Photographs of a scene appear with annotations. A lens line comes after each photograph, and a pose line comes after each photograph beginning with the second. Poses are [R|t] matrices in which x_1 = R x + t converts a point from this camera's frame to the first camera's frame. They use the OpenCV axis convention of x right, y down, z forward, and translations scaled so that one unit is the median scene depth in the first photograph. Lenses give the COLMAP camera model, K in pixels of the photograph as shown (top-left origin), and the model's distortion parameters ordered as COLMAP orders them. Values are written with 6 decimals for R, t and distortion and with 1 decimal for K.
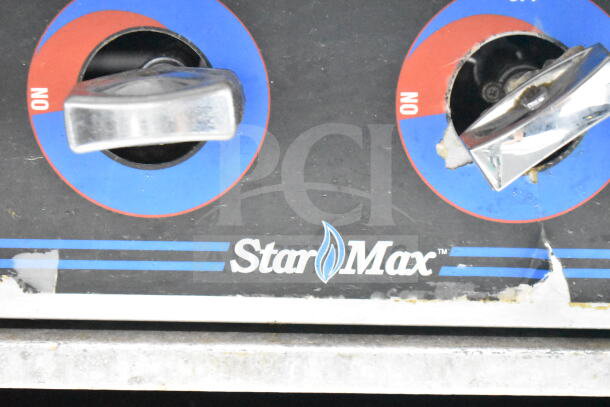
lens RADIAL K [[1426.9, 0, 304.2], [0, 1426.9, 203.7], [0, 0, 1]] dist [0.040314, 0.000000]
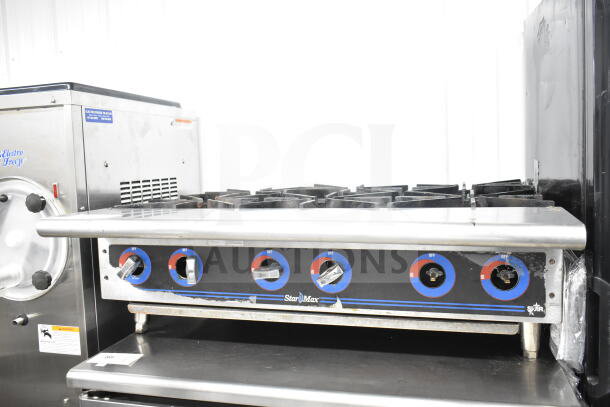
lens RADIAL K [[542.1, 0, 304.4], [0, 542.1, 201.7], [0, 0, 1]] dist [-0.031722, 0.020874]
pose [[0.961914, -0.019933, -0.272624, 0.625723], [-0.026114, 0.986075, -0.164237, 0.010921], [0.272101, 0.165101, 0.947999, -1.099783]]
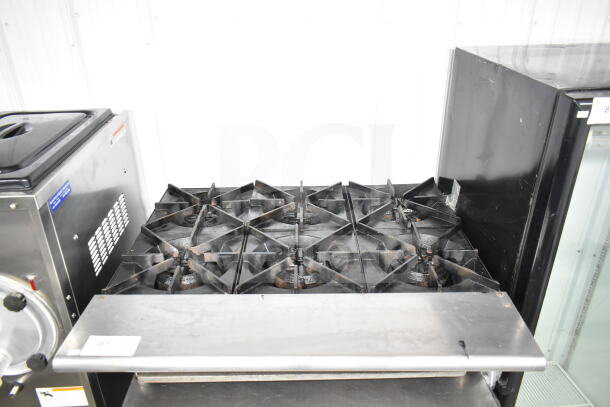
lens RADIAL K [[480.1, 0, 305.3], [0, 480.1, 203.2], [0, 0, 1]] dist [-0.006633, -0.008637]
pose [[0.999338, -0.031150, 0.018785, 0.020073], [0.026602, 0.978057, 0.206631, -1.195128], [-0.024810, -0.205994, 0.978239, -1.108961]]
